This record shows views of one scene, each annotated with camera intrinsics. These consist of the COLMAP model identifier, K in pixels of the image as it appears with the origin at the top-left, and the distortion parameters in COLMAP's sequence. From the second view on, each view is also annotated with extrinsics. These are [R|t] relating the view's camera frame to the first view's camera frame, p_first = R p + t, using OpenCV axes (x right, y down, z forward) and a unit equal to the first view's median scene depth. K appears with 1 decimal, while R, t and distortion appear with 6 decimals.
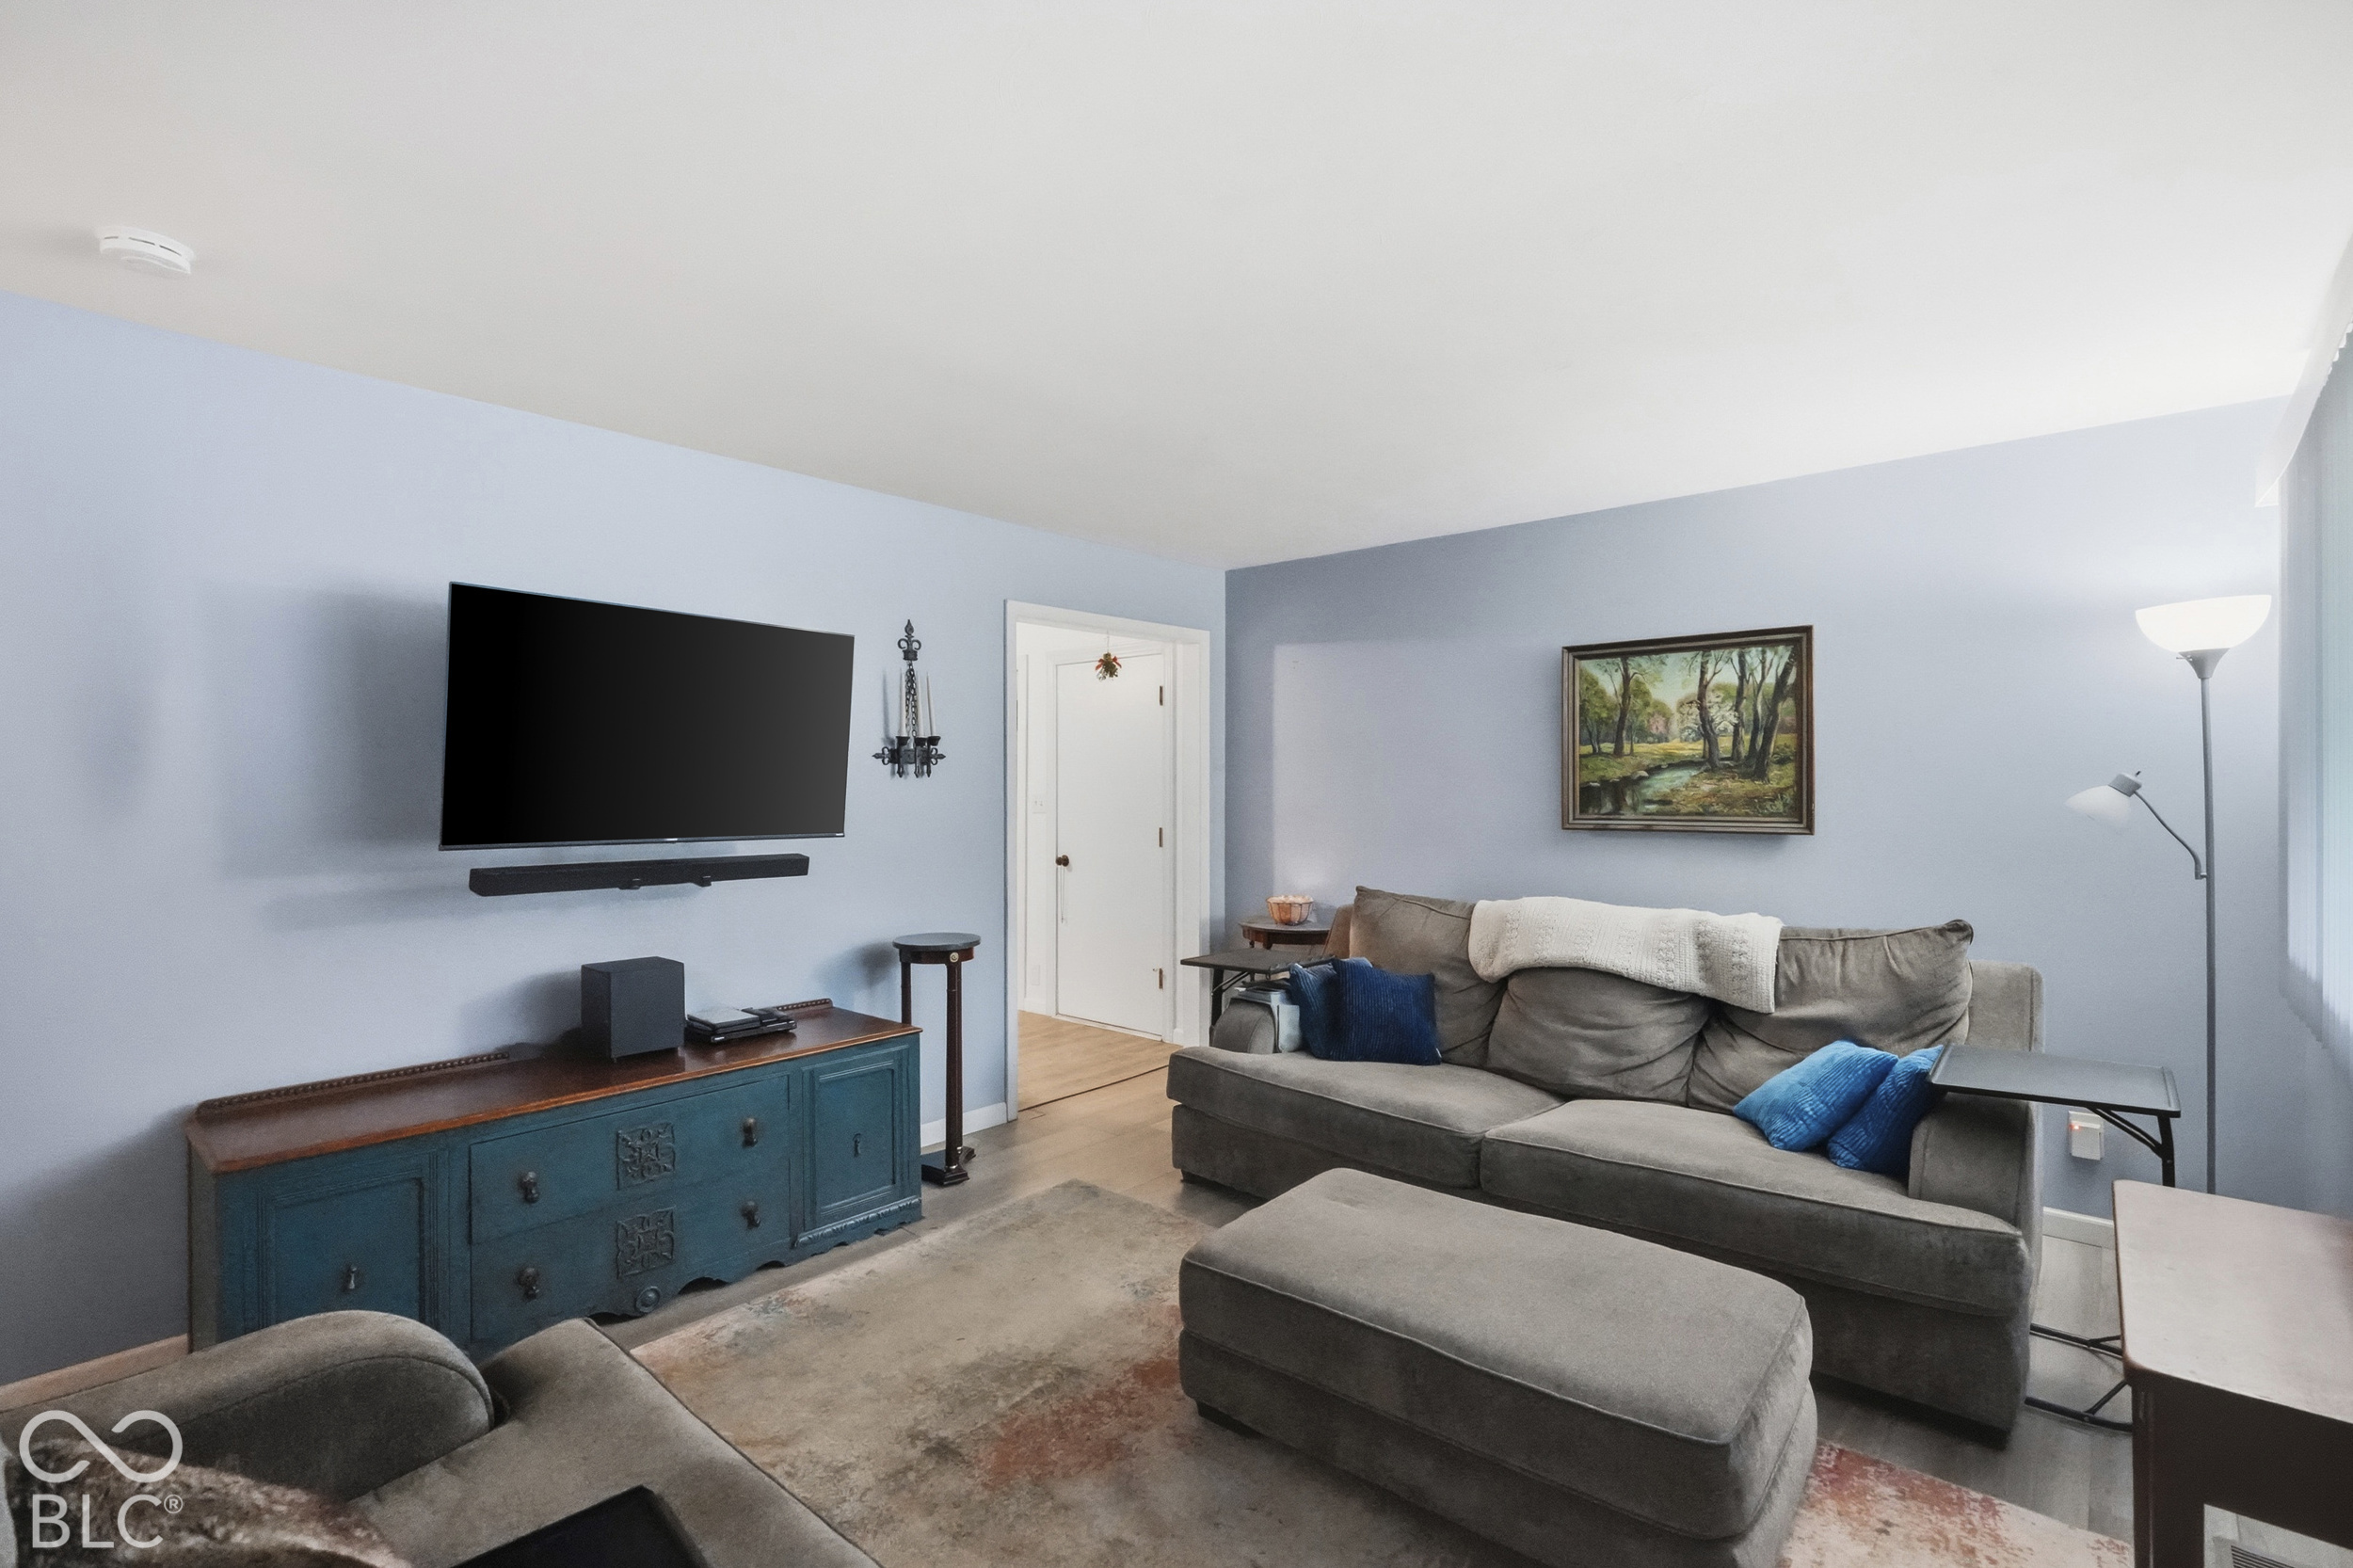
lens RADIAL K [[1083.3, 0, 1176.5], [0, 1083.3, 784.0], [0, 0, 1]] dist [-0.003660, 0.000017]
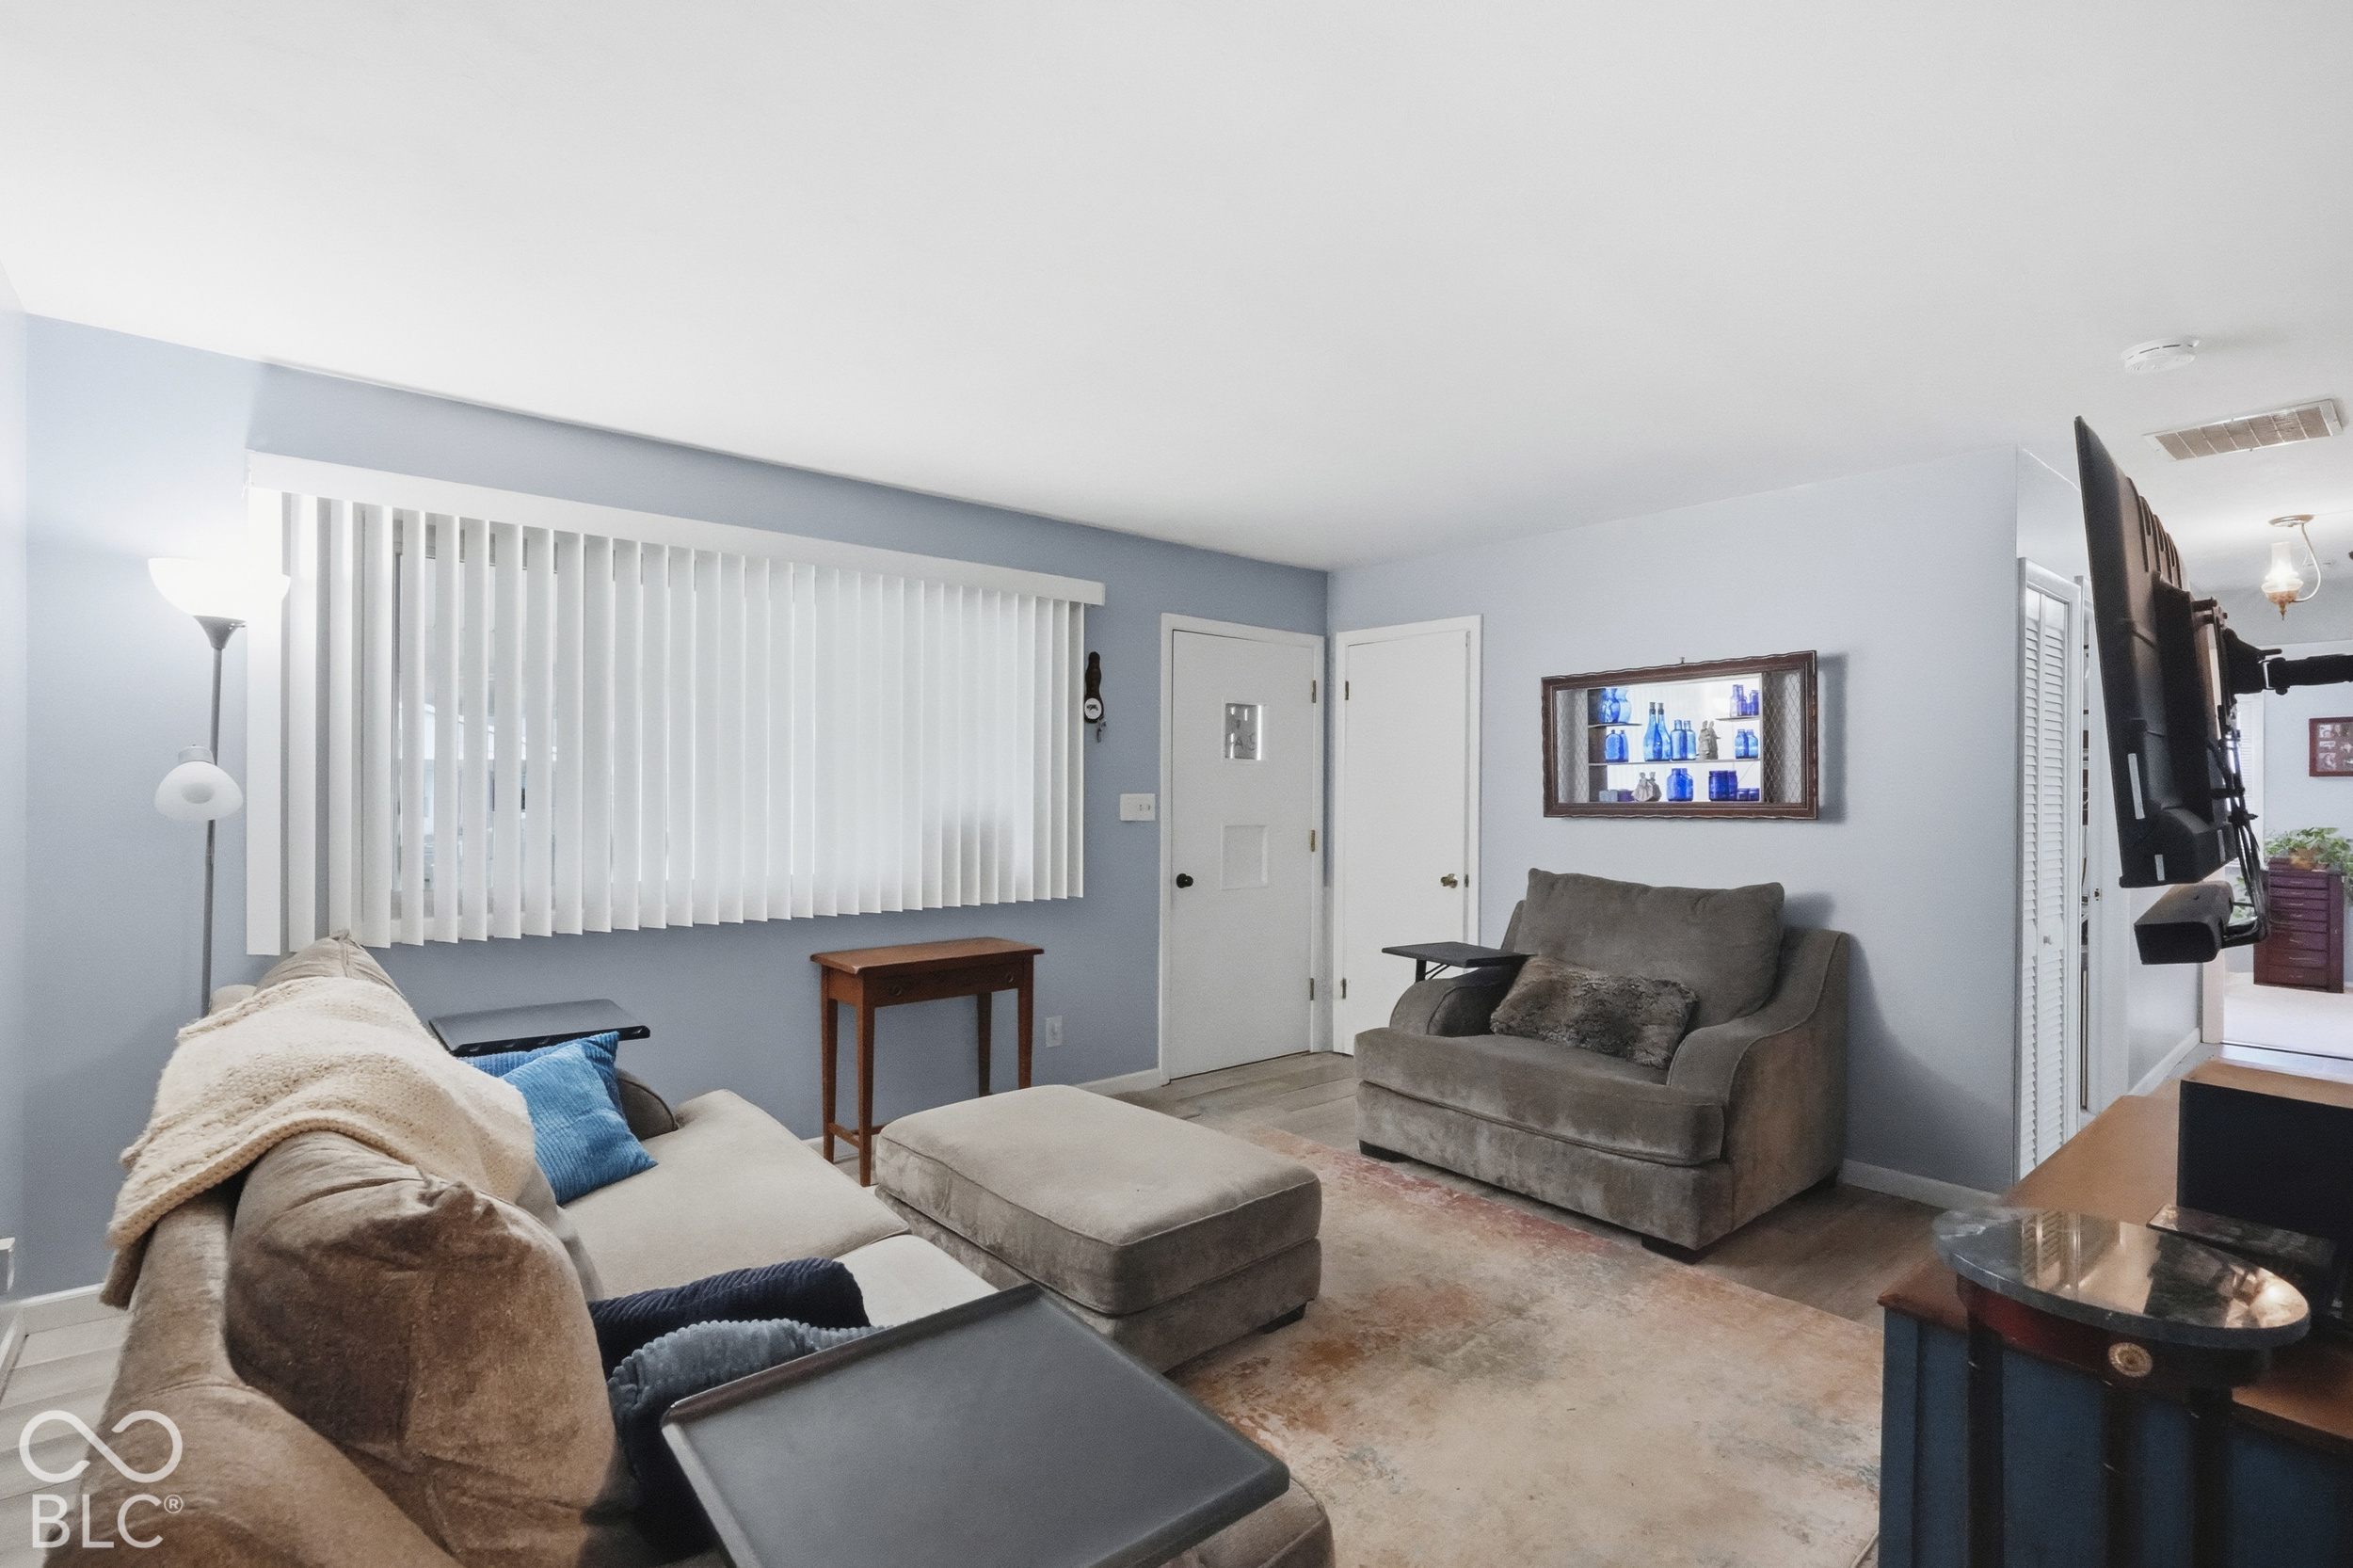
lens RADIAL K [[1083.3, 0, 1176.5], [0, 1083.3, 784.0], [0, 0, 1]] dist [-0.003660, 0.000017]
pose [[-0.988491, -0.002420, 0.151257, -0.017455], [-0.002357, 0.999997, 0.000594, 0.014395], [-0.151258, 0.000230, -0.988494, 1.925048]]
